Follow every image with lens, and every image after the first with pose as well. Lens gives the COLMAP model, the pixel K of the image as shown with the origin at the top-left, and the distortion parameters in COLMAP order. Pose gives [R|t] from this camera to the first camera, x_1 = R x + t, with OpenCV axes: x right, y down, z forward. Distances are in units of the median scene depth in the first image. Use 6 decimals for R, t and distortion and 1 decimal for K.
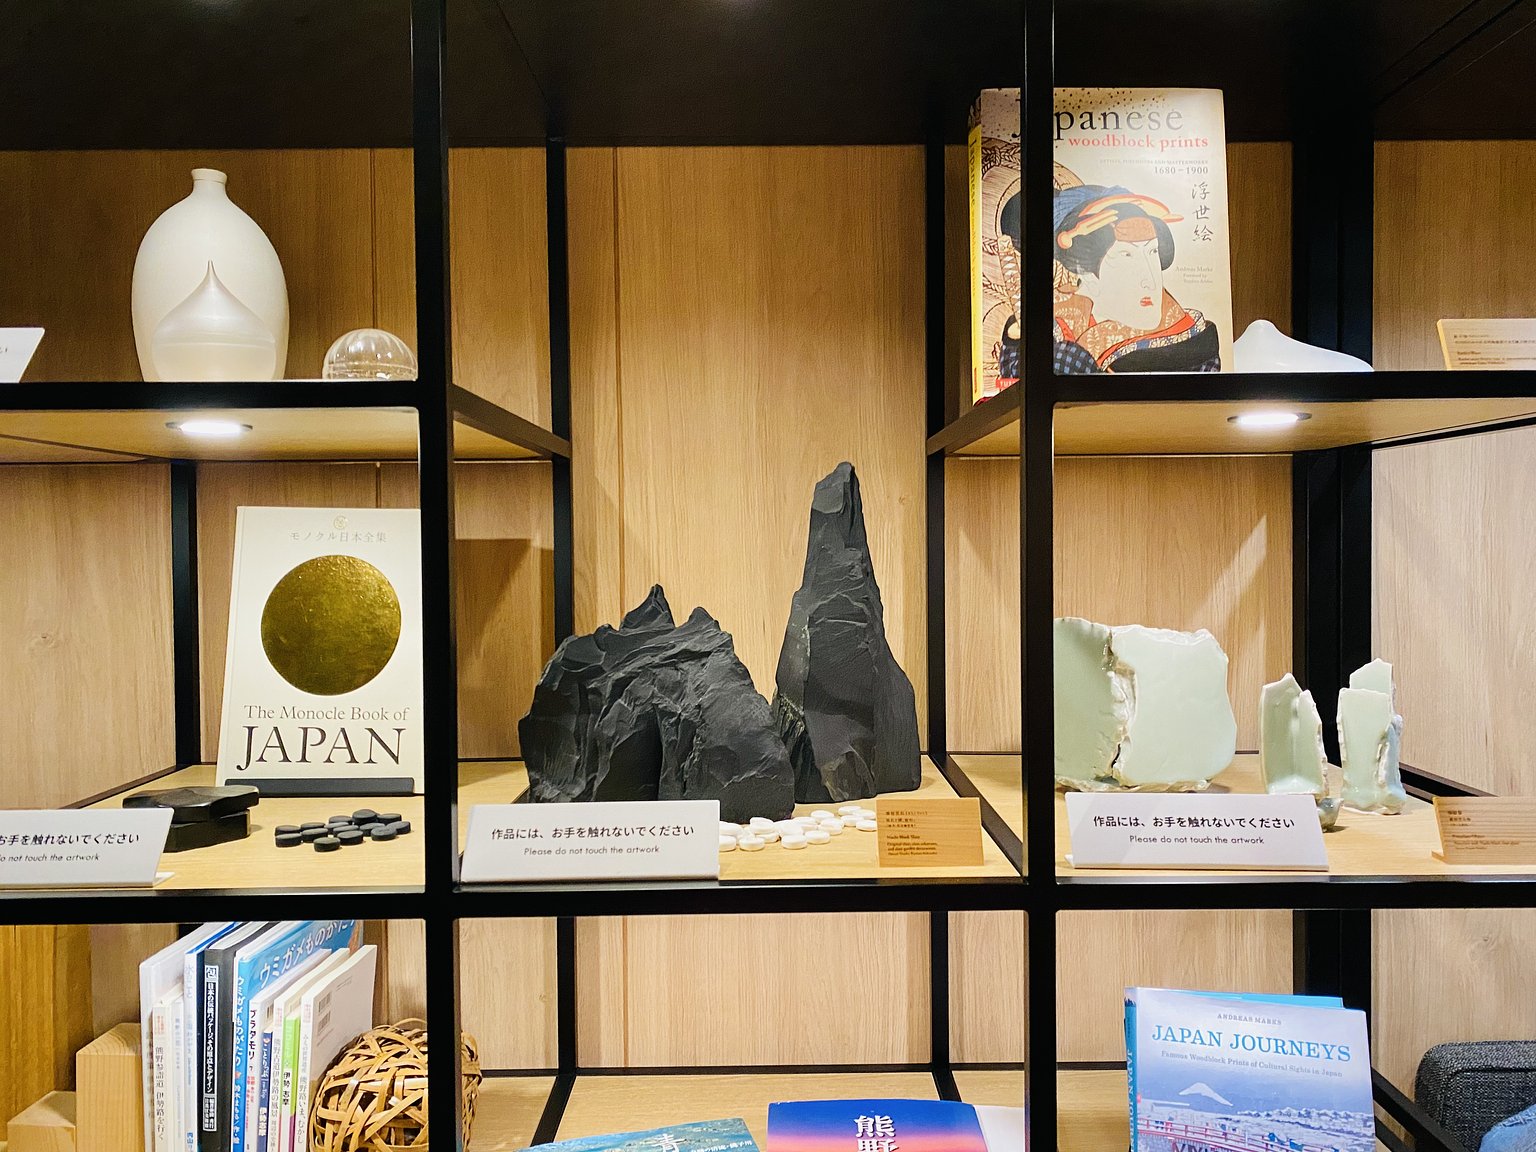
lens RADIAL K [[1166.2, 0, 765.2], [0, 1166.2, 560.8], [0, 0, 1]] dist [0.041071, -0.050743]
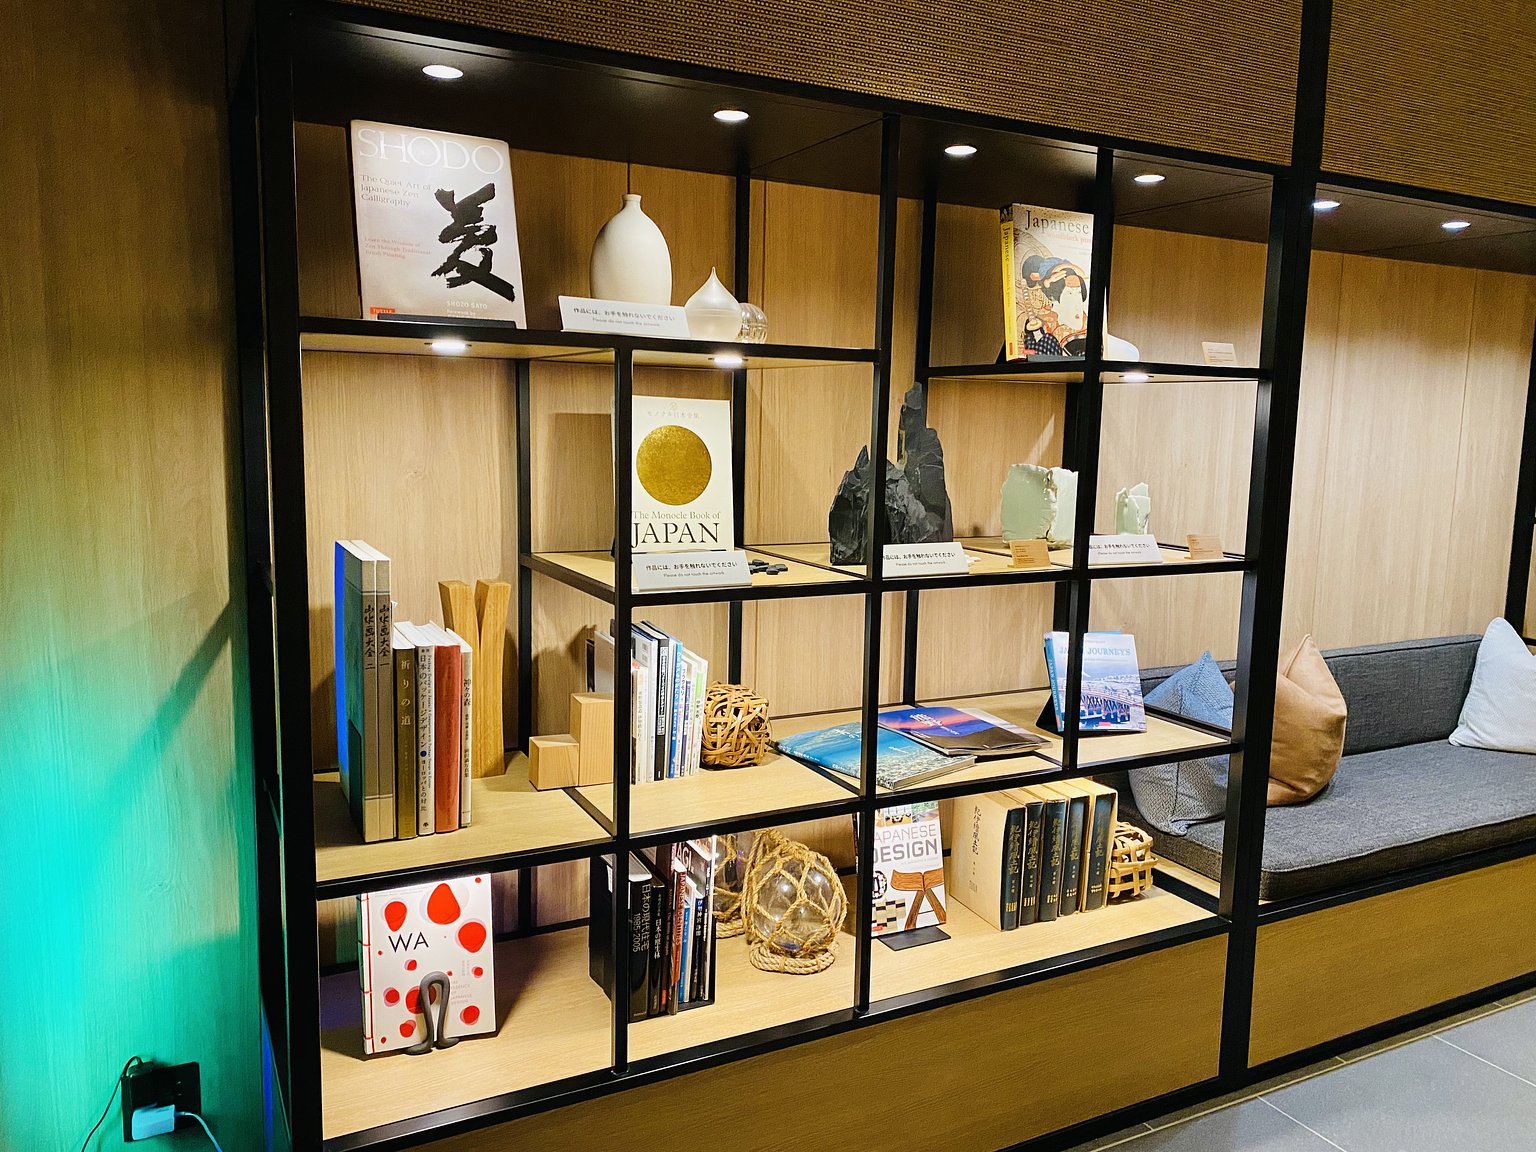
lens RADIAL K [[1166.2, 0, 770.4], [0, 1166.2, 576.6], [0, 0, 1]] dist [0.041071, -0.050743]
pose [[0.889467, -0.033715, 0.455754, -1.148205], [-0.023916, 0.992474, 0.120096, 0.008111], [-0.456373, -0.117721, 0.881967, -0.683321]]
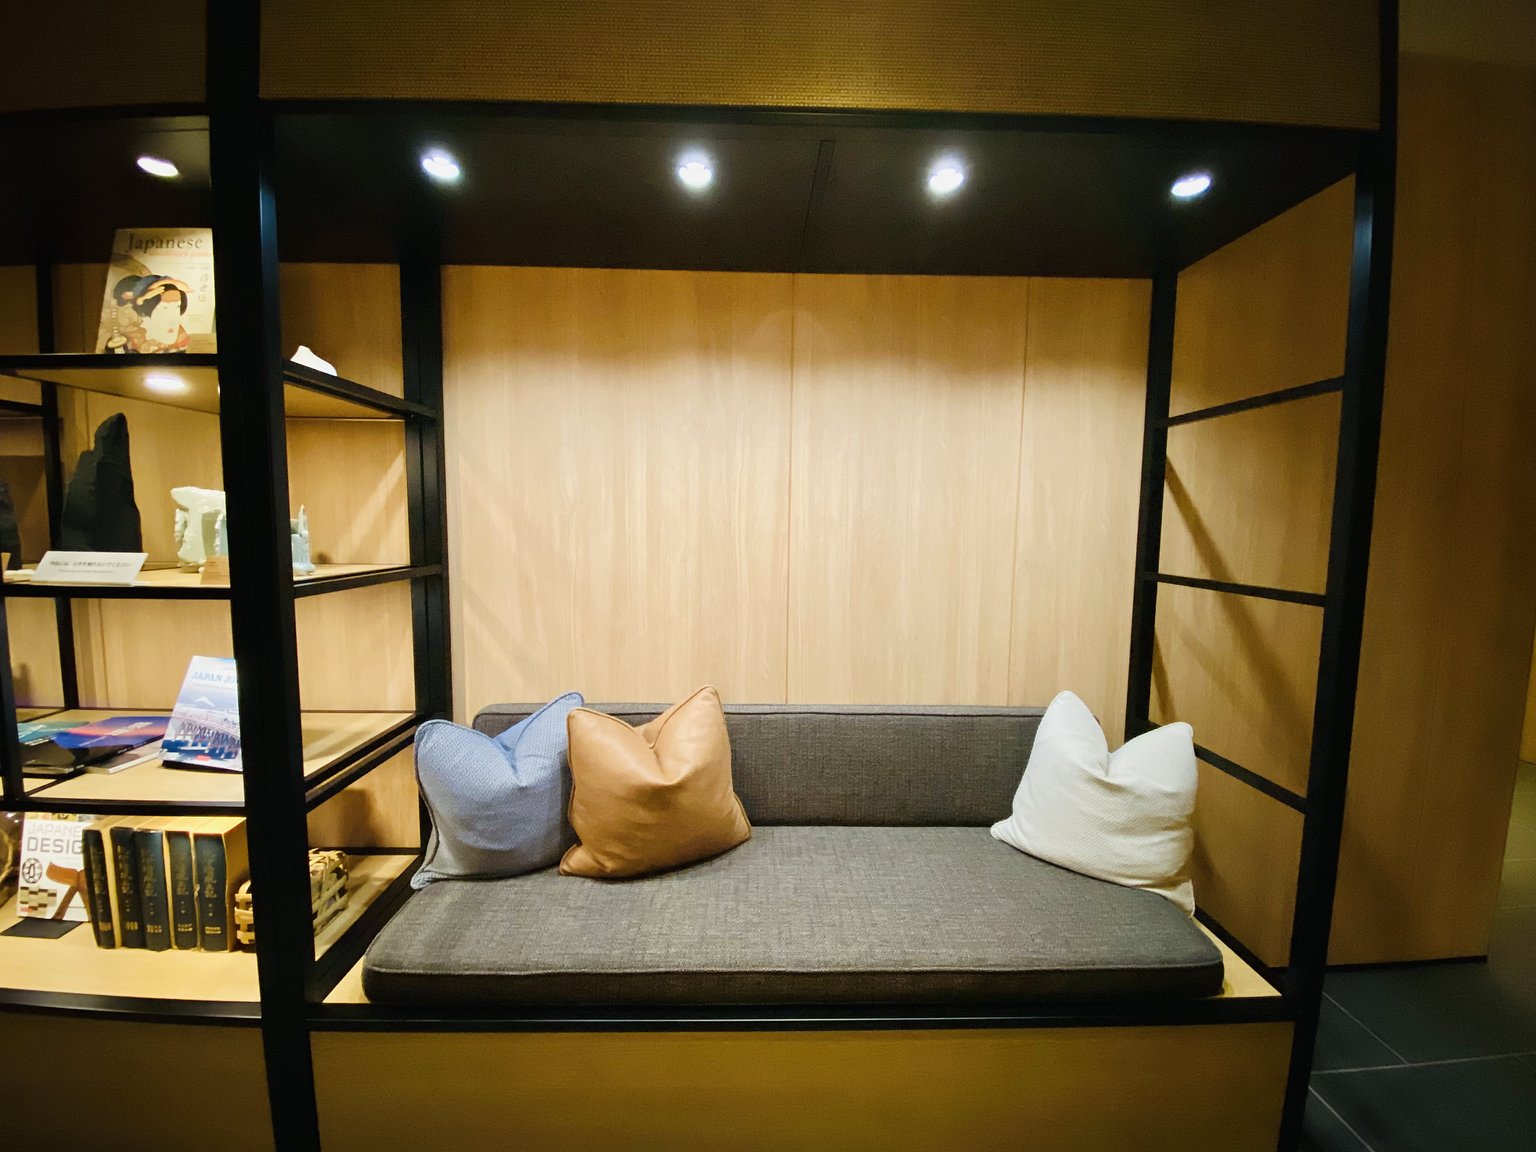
lens RADIAL K [[647.7, 0, 773.5], [0, 647.7, 578.5], [0, 0, 1]] dist [-0.006290, -0.014533]
pose [[0.999283, 0.020687, 0.031721, 1.343963], [-0.023024, 0.996904, 0.075179, 0.108515], [-0.030067, -0.075856, 0.996665, -0.189355]]
